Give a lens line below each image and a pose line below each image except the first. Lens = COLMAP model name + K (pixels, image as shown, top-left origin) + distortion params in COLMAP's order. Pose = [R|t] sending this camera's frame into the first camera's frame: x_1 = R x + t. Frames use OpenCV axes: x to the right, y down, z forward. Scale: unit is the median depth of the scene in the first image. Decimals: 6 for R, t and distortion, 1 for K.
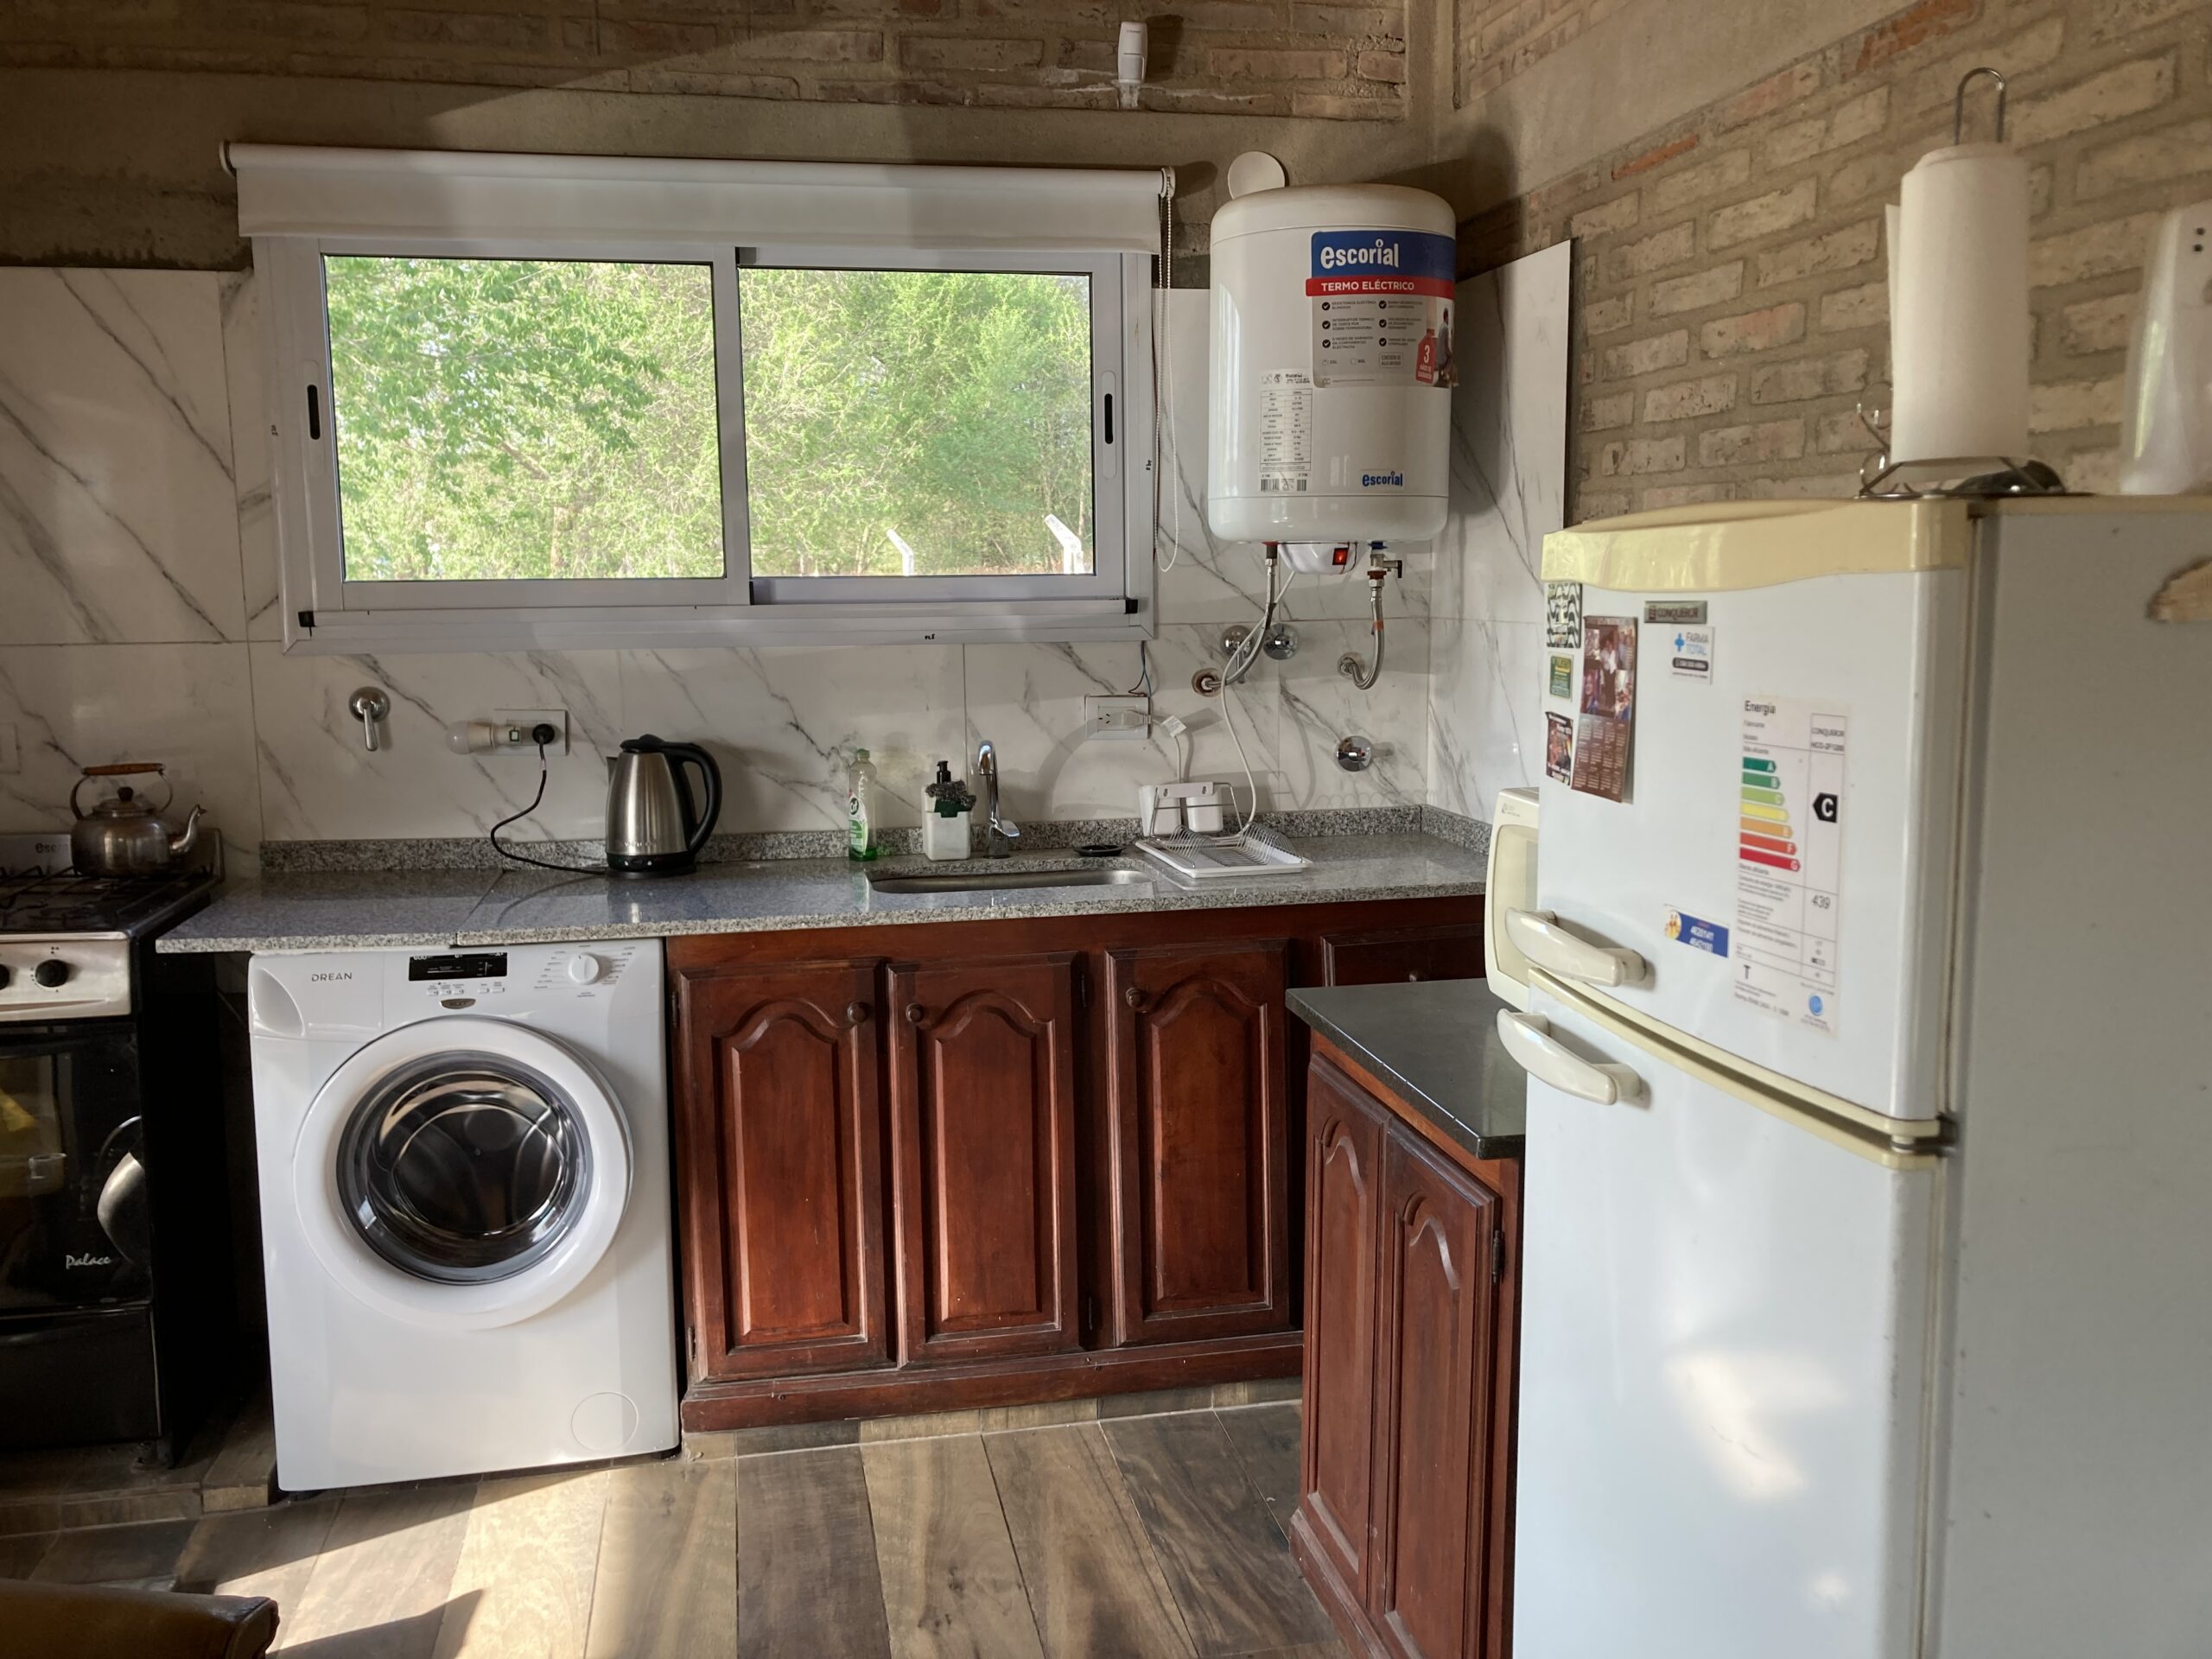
lens RADIAL K [[1800.9, 0, 1106.4], [0, 1800.9, 826.6], [0, 0, 1]] dist [0.043244, -0.041992]
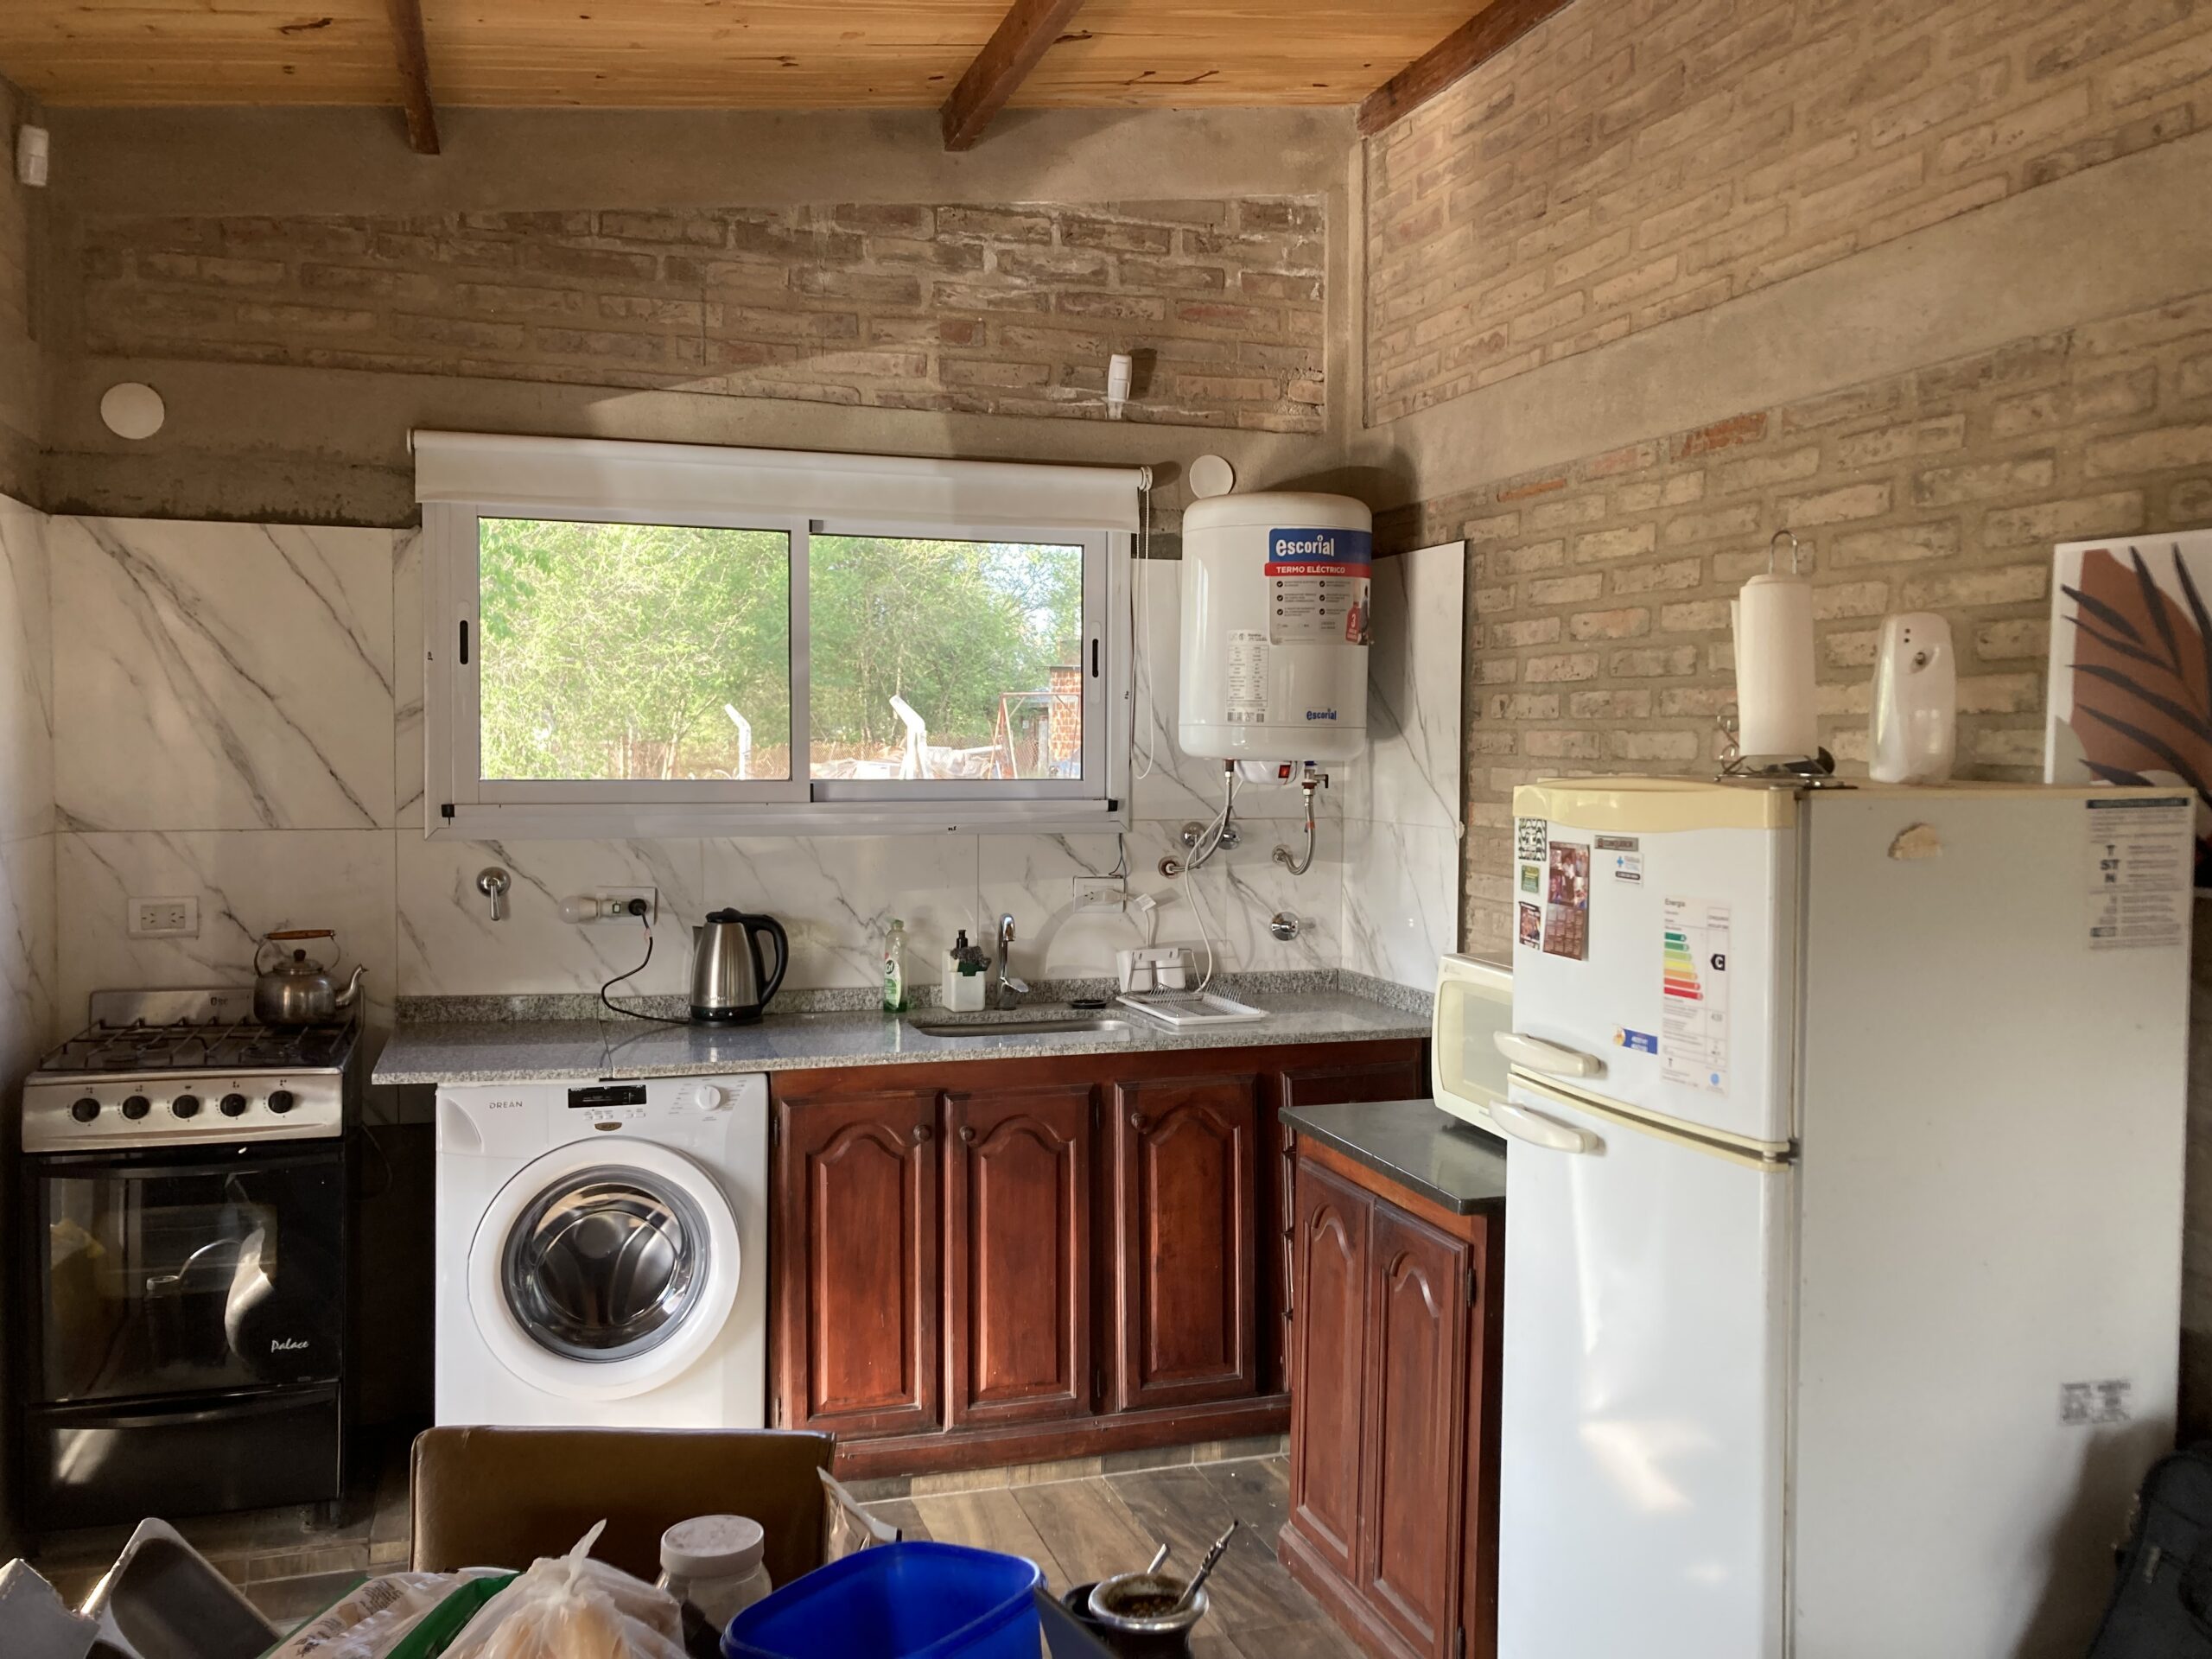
lens RADIAL K [[1800.9, 0, 1121.0], [0, 1800.9, 824.4], [0, 0, 1]] dist [0.043244, -0.041992]
pose [[0.992771, 0.013450, 0.119264, -0.147074], [-0.001896, 0.995335, -0.096465, 0.010406], [-0.120005, 0.095542, 0.988165, -0.253313]]
